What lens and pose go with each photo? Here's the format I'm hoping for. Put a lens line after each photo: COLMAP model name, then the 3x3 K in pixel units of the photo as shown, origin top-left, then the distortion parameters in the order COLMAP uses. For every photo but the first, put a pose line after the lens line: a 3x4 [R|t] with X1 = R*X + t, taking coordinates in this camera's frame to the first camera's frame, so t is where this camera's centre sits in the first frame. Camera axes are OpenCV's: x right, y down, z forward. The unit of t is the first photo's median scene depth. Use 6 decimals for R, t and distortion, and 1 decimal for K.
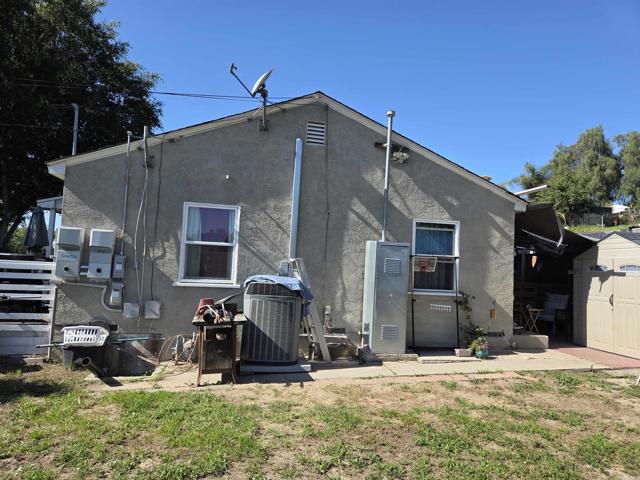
lens RADIAL K [[424.1, 0, 321.8], [0, 424.1, 241.4], [0, 0, 1]] dist [0.012548, -0.014733]
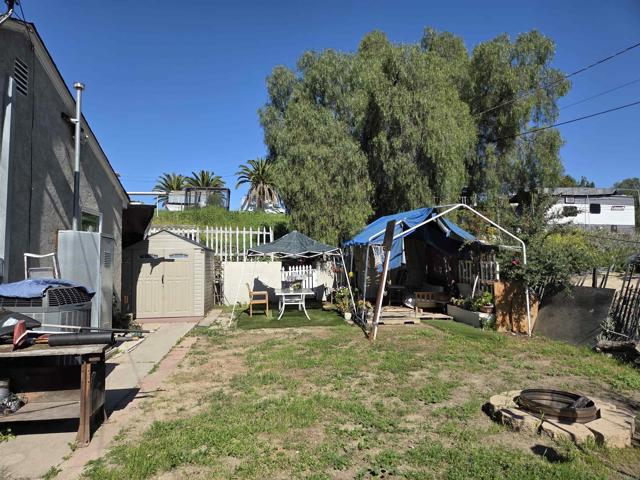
lens RADIAL K [[424.1, 0, 321.5], [0, 424.1, 238.9], [0, 0, 1]] dist [0.012548, -0.014733]
pose [[0.078065, 0.017798, 0.996789, -0.673453], [-0.044410, 0.998910, -0.014358, 0.005593], [-0.995959, -0.043147, 0.078771, 0.418111]]
